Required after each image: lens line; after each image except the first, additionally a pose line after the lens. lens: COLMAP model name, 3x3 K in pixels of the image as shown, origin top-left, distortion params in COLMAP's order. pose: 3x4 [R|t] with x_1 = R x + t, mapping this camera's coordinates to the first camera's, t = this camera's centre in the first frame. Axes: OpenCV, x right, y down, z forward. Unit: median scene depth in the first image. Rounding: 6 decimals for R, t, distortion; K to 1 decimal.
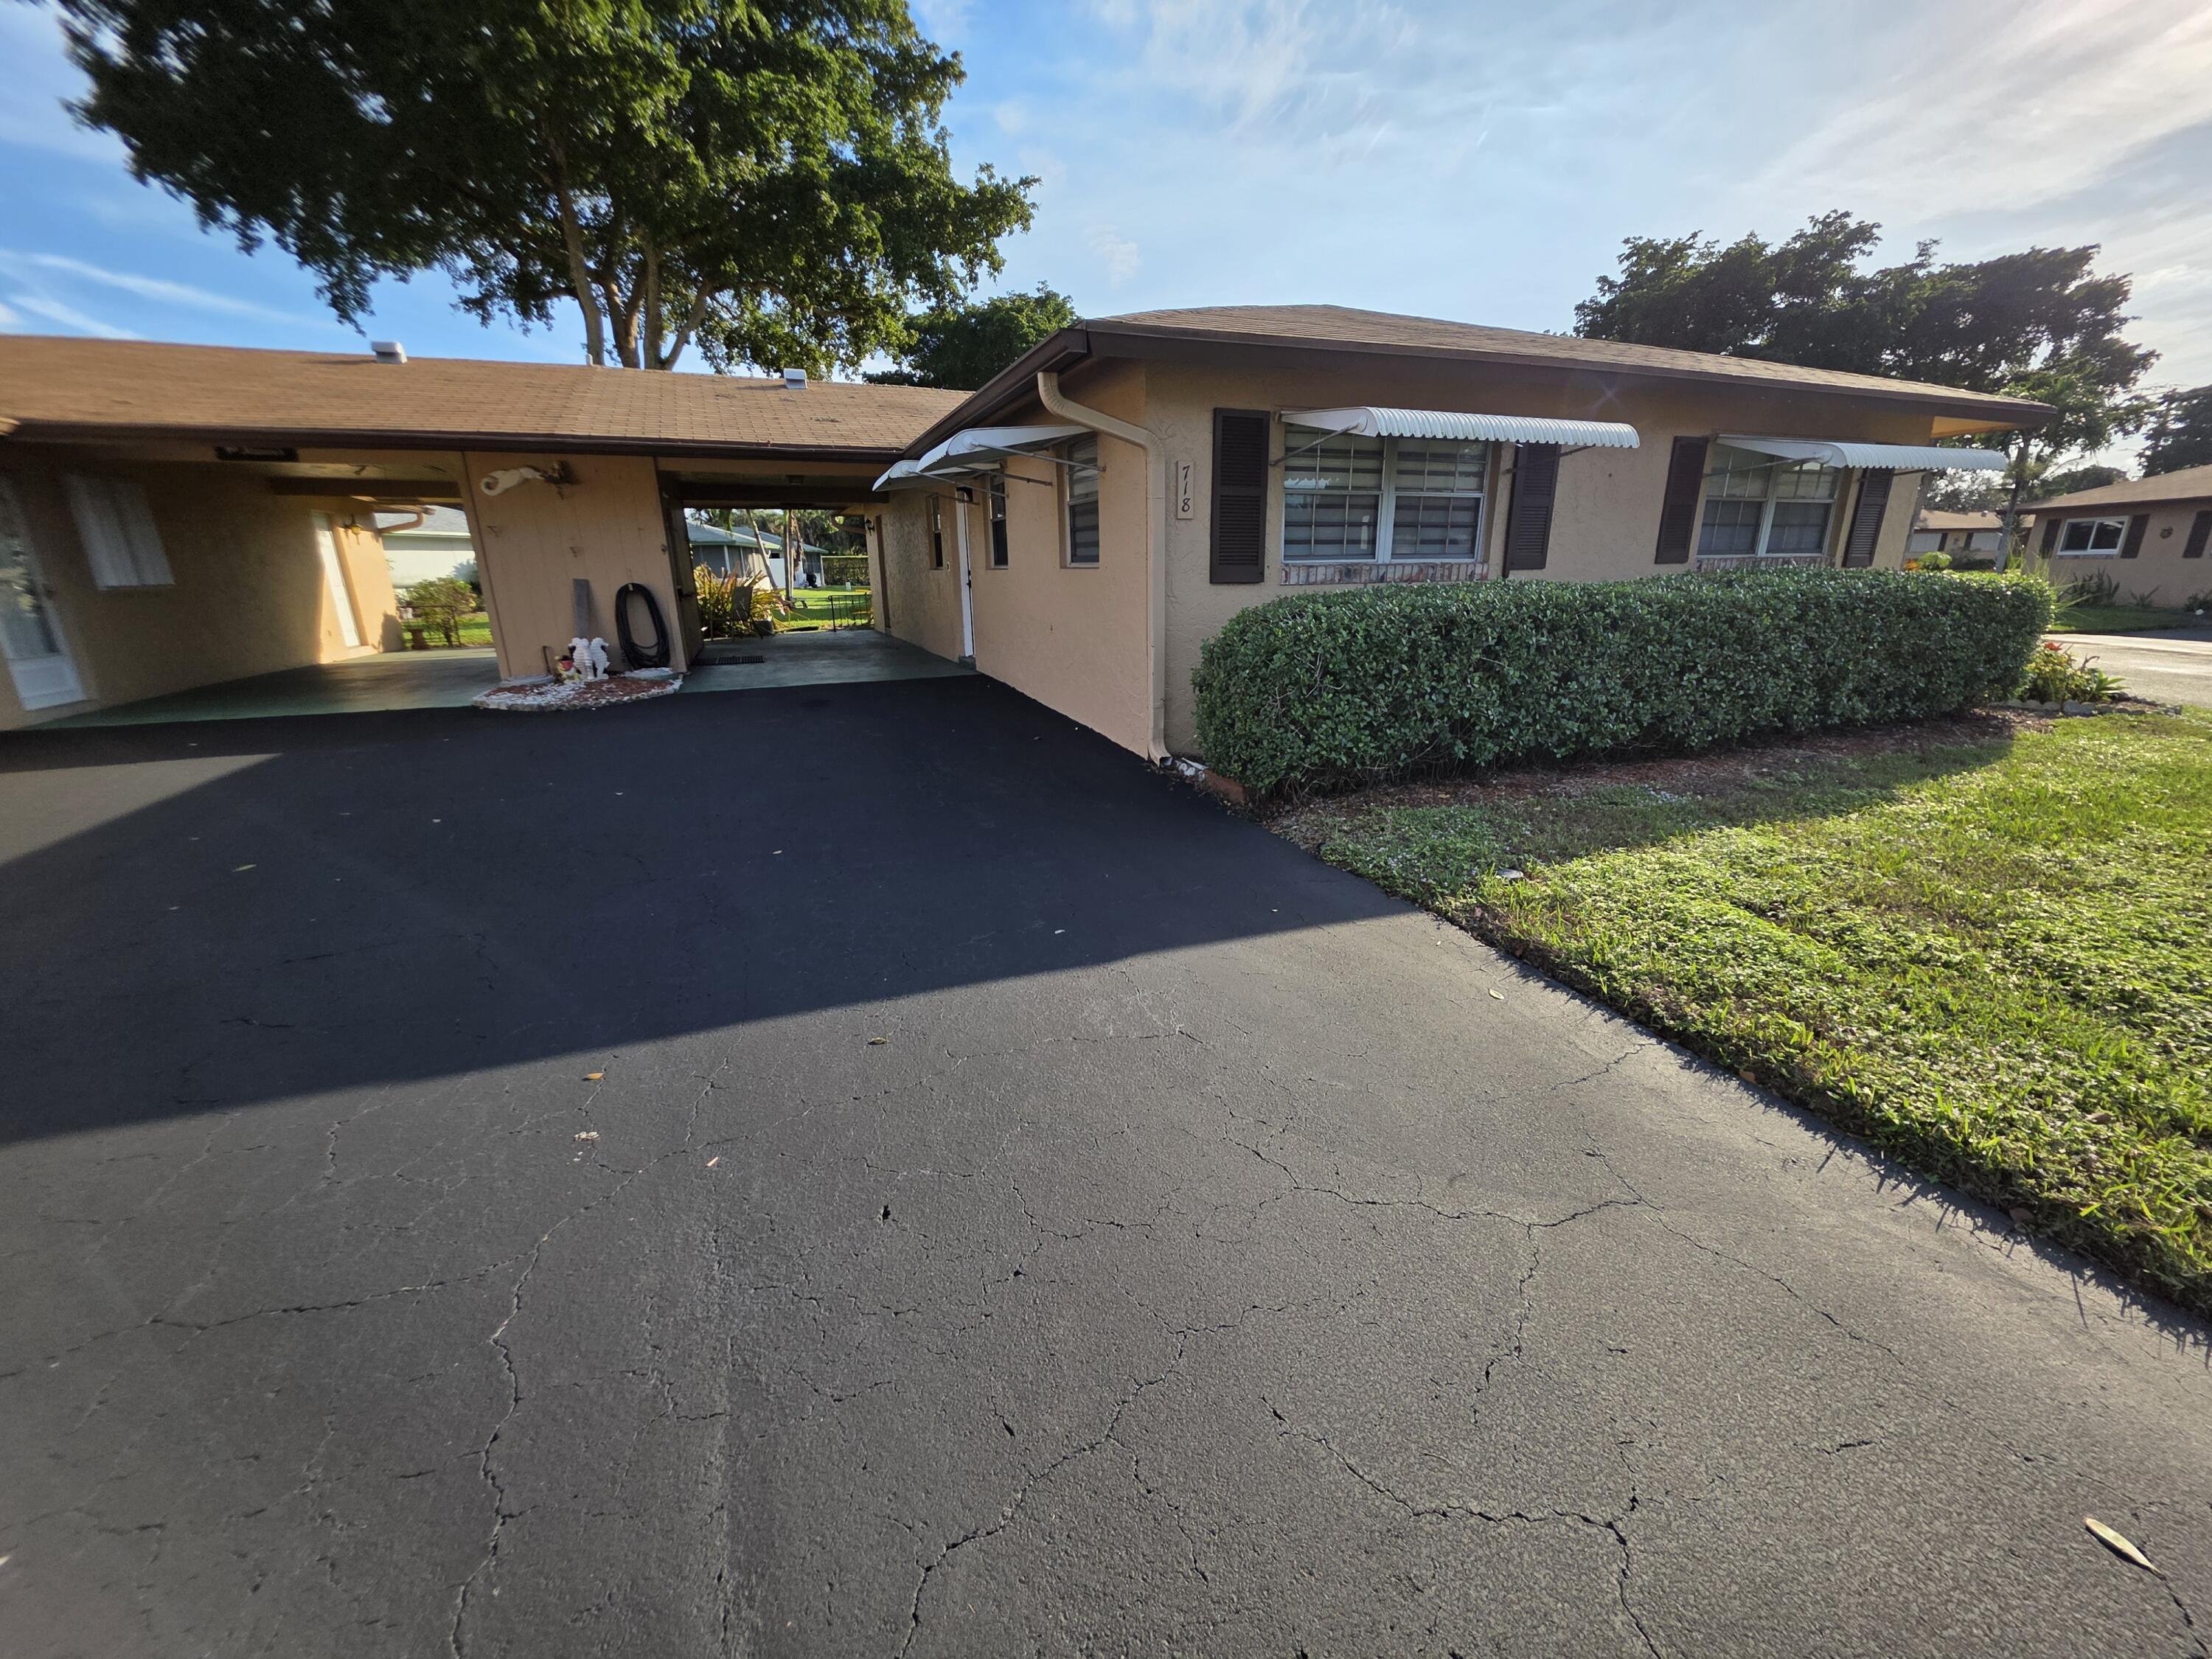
lens RADIAL K [[879.7, 0, 1110.6], [0, 879.7, 844.2], [0, 0, 1]] dist [0.003787, 0.000325]
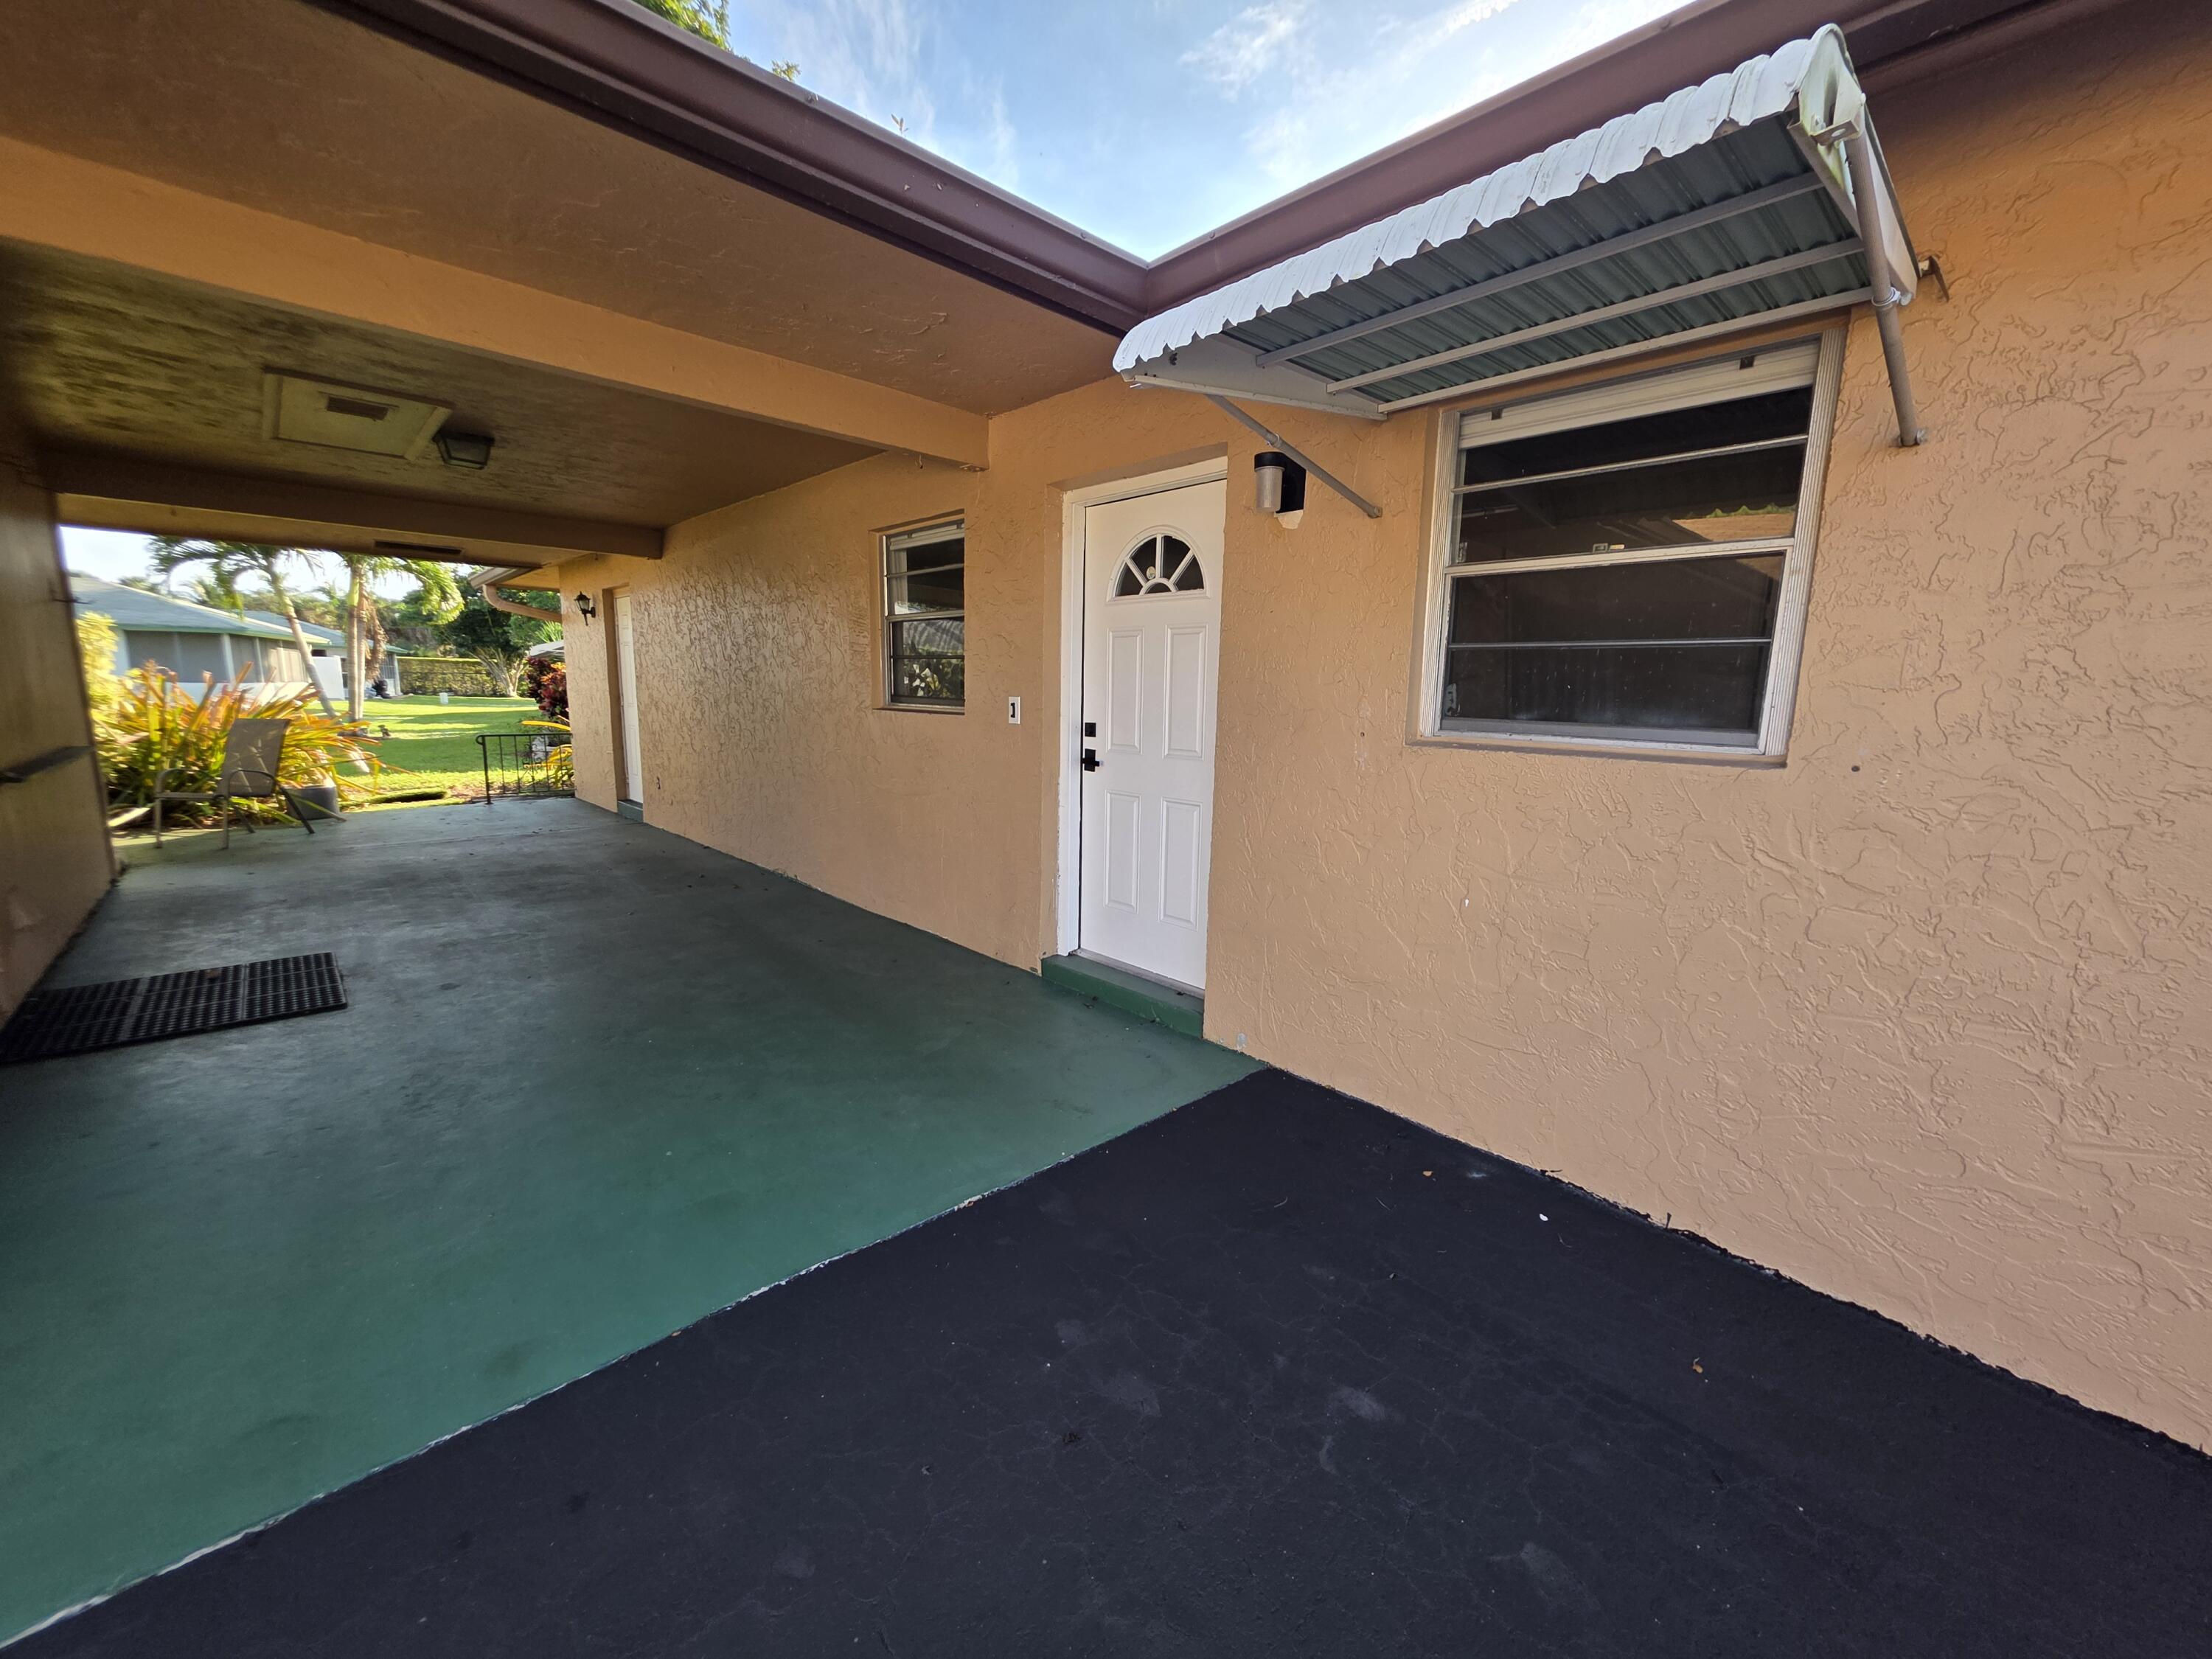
lens RADIAL K [[879.7, 0, 1107.2], [0, 879.7, 826.6], [0, 0, 1]] dist [0.003787, 0.000325]
pose [[0.928369, -0.017873, 0.371230, -0.182654], [0.074005, 0.987731, -0.137518, -0.140762], [-0.364217, 0.155141, 0.918301, 0.433896]]
